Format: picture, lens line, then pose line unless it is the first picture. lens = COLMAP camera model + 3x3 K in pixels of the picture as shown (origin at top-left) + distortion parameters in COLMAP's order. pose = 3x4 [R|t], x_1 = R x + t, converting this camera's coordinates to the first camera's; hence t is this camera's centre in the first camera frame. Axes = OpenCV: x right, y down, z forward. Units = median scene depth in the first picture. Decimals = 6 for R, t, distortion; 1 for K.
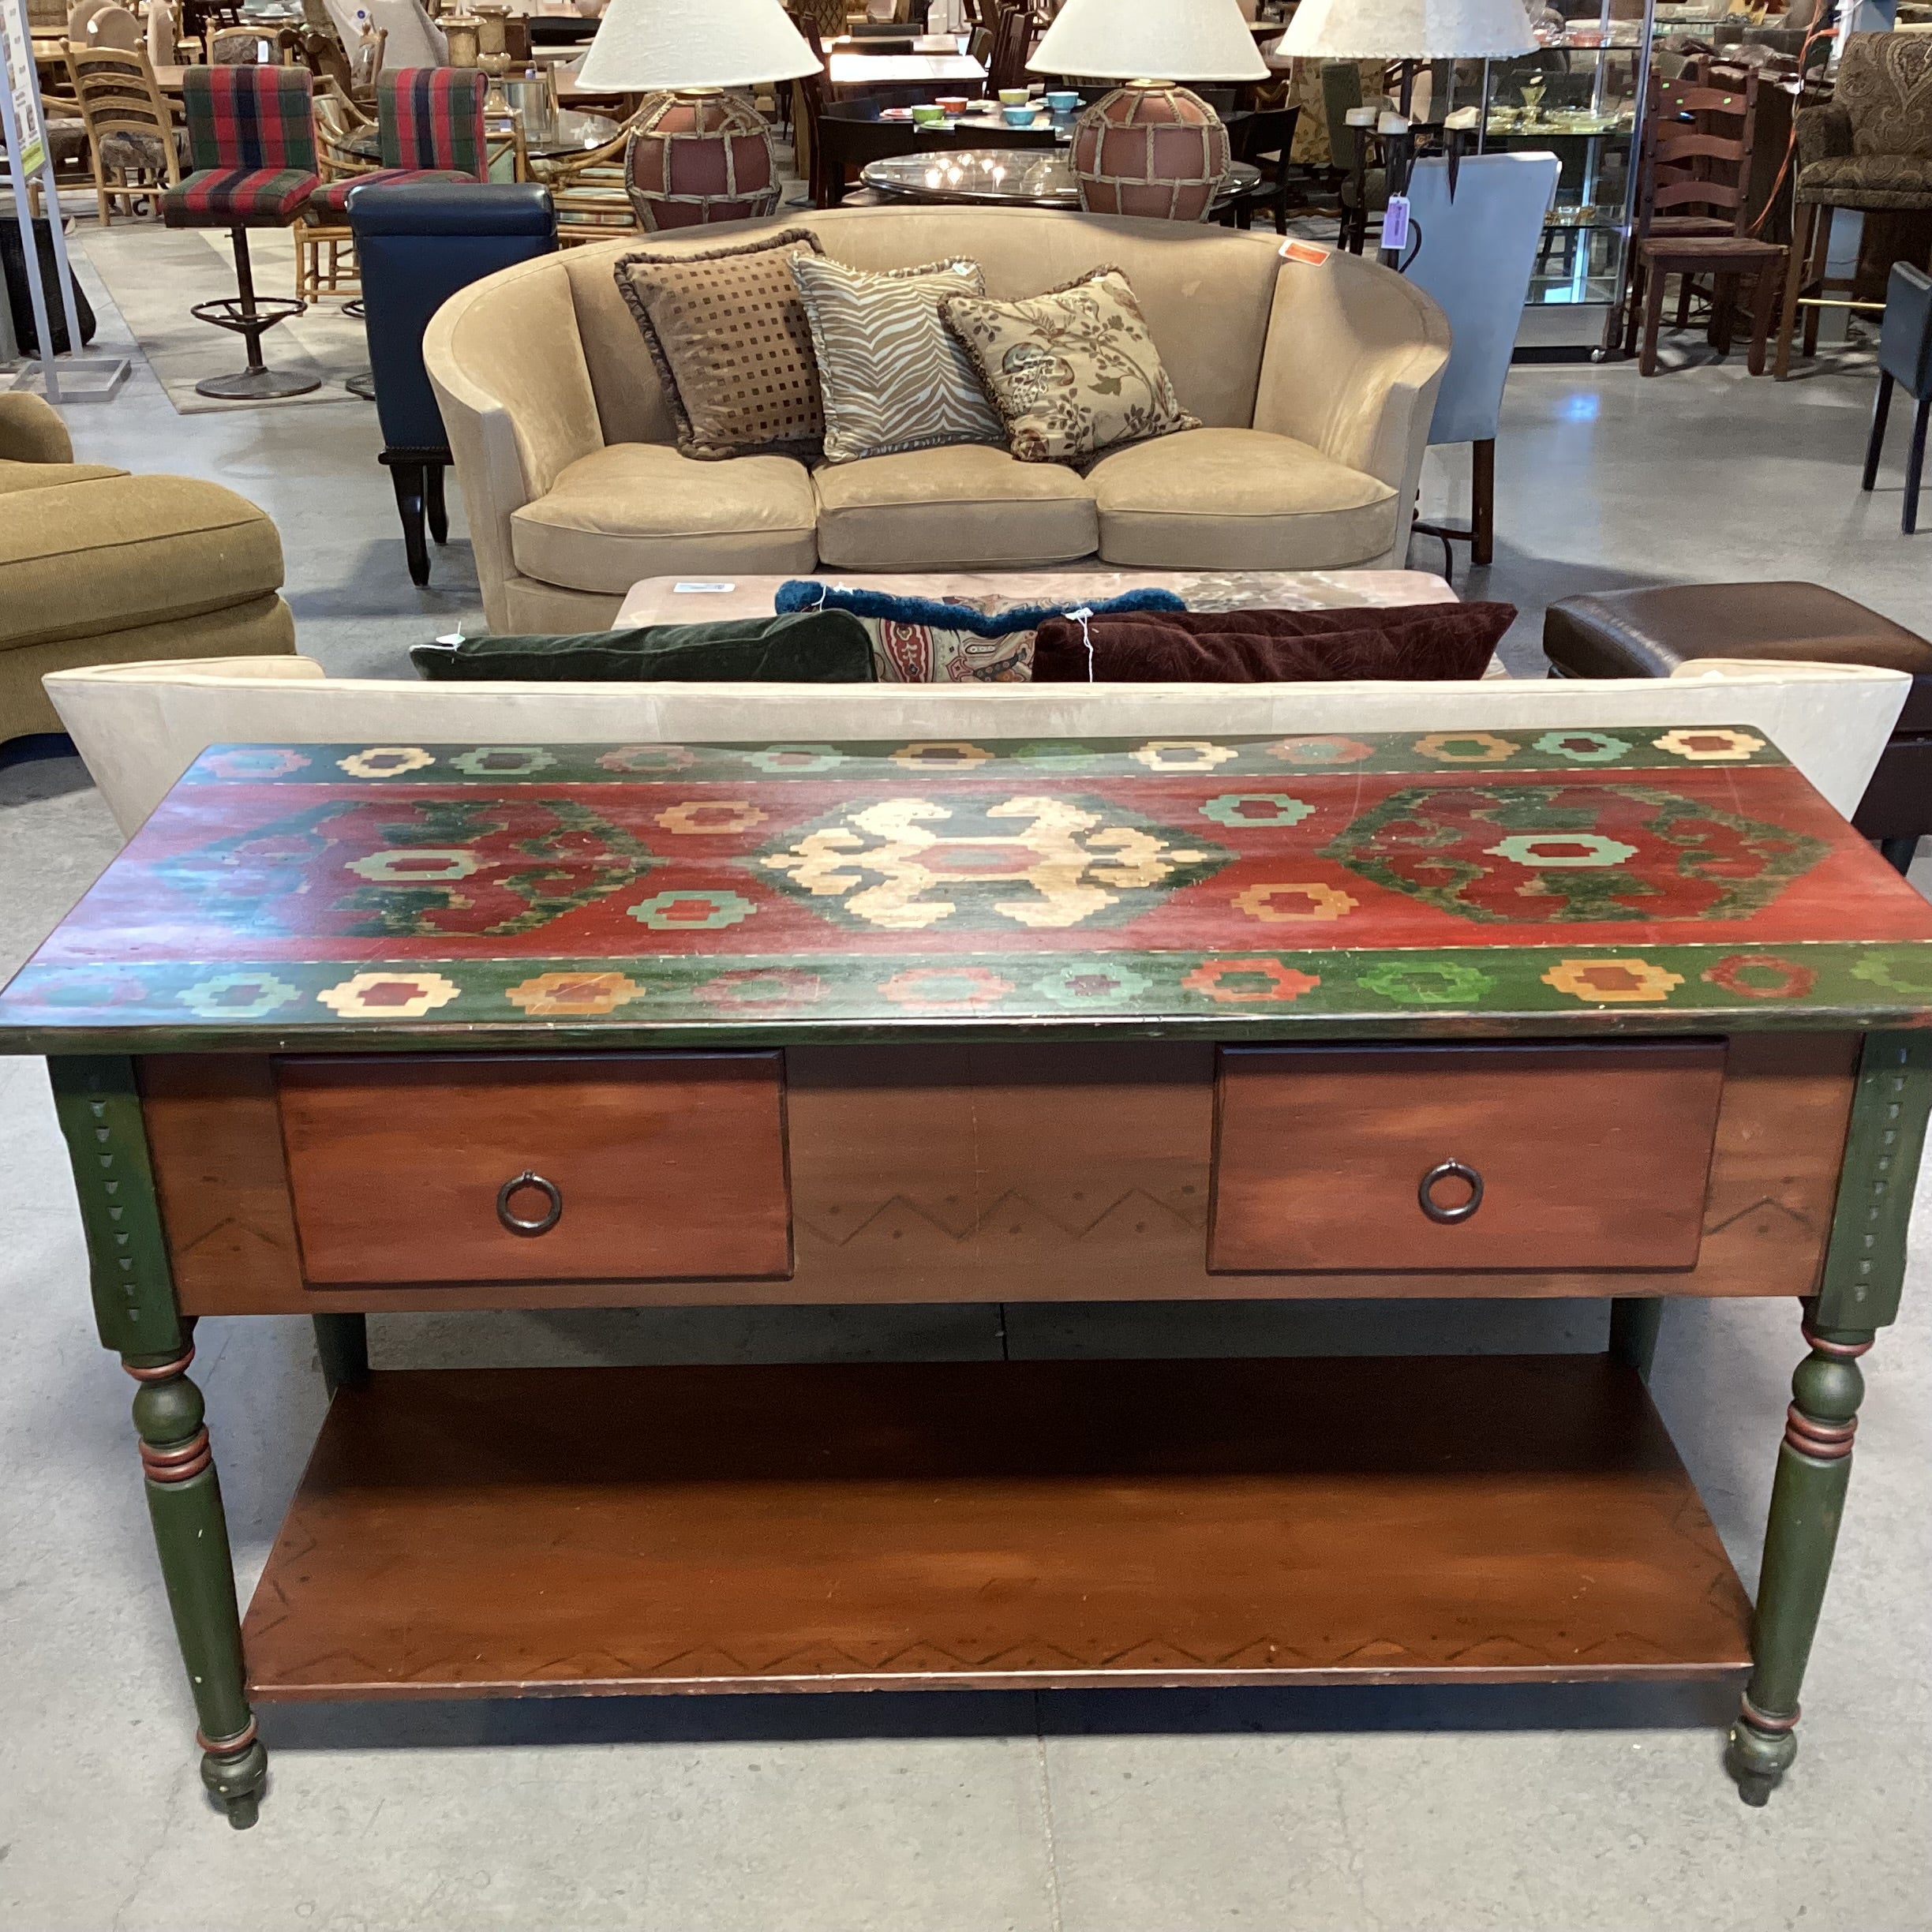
lens RADIAL K [[2313.1, 0, 966.6], [0, 2313.1, 936.2], [0, 0, 1]] dist [0.143889, -0.310634]
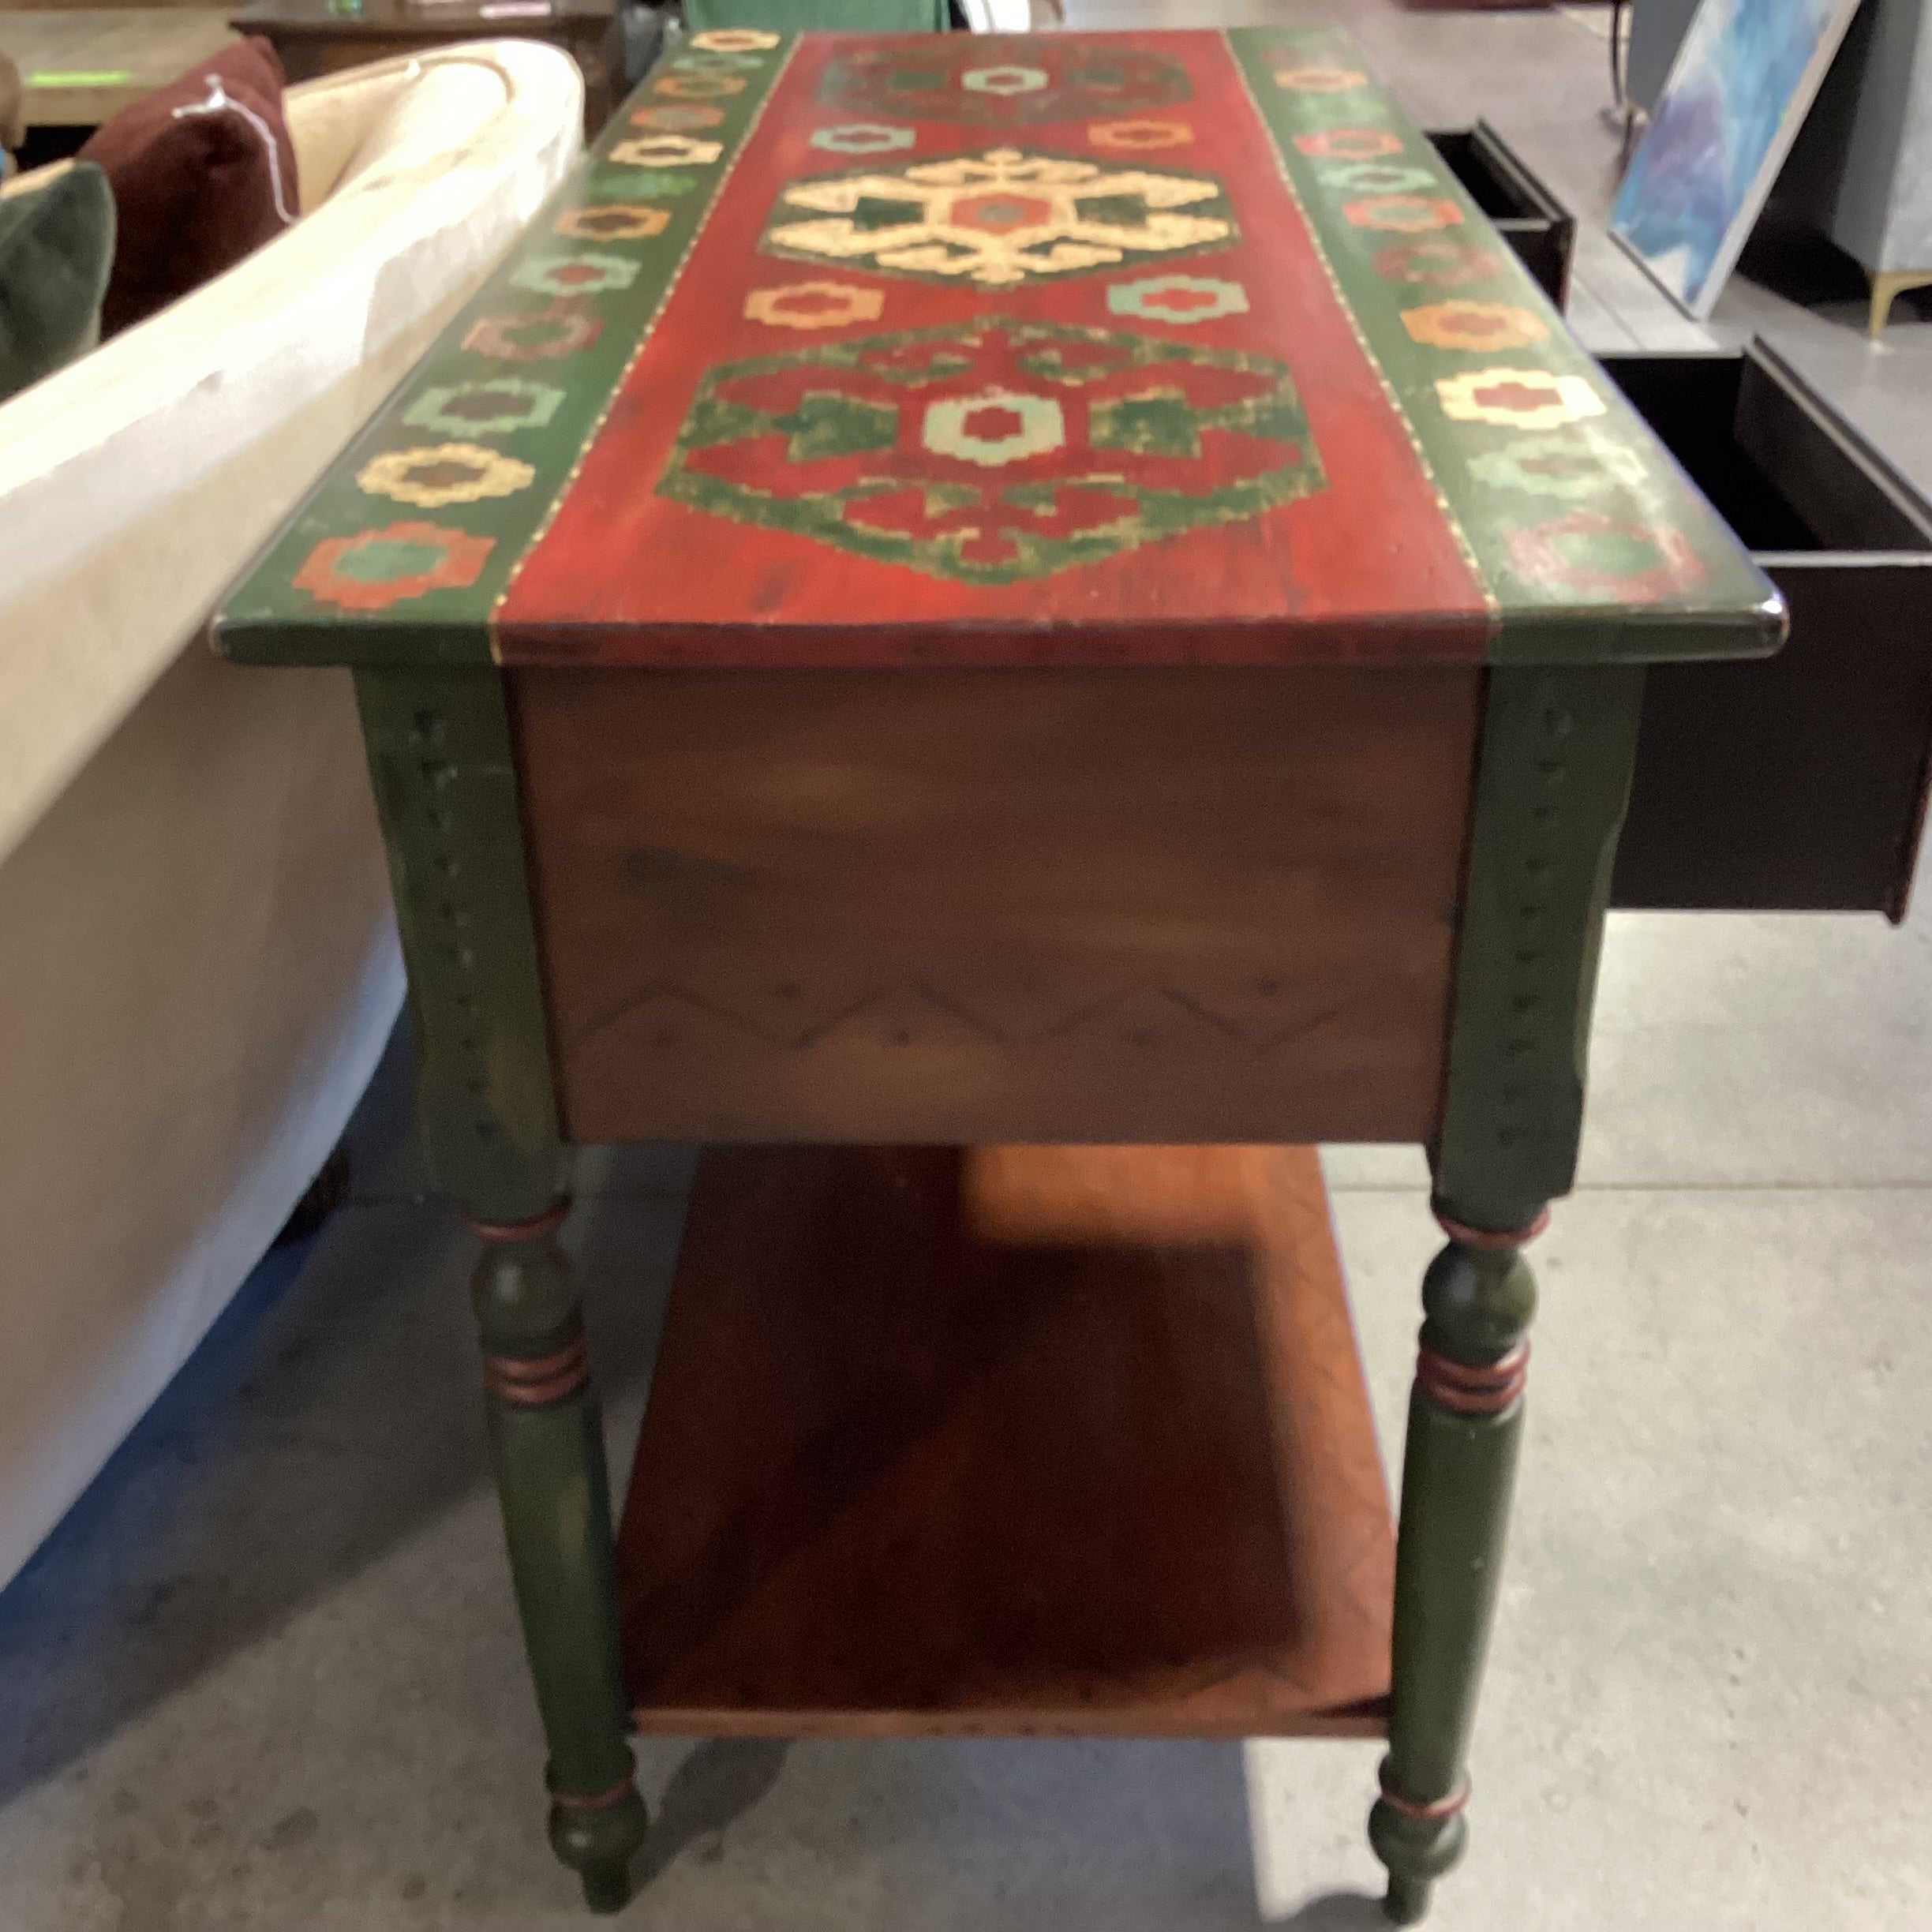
lens RADIAL K [[2313.1, 0, 966.6], [0, 2313.1, 936.2], [0, 0, 1]] dist [0.143889, -0.310634]
pose [[0.040958, -0.480055, 0.876282, -0.311604], [0.422431, 0.803099, 0.420219, -0.067552], [-0.905469, 0.352957, 0.235683, 0.358292]]
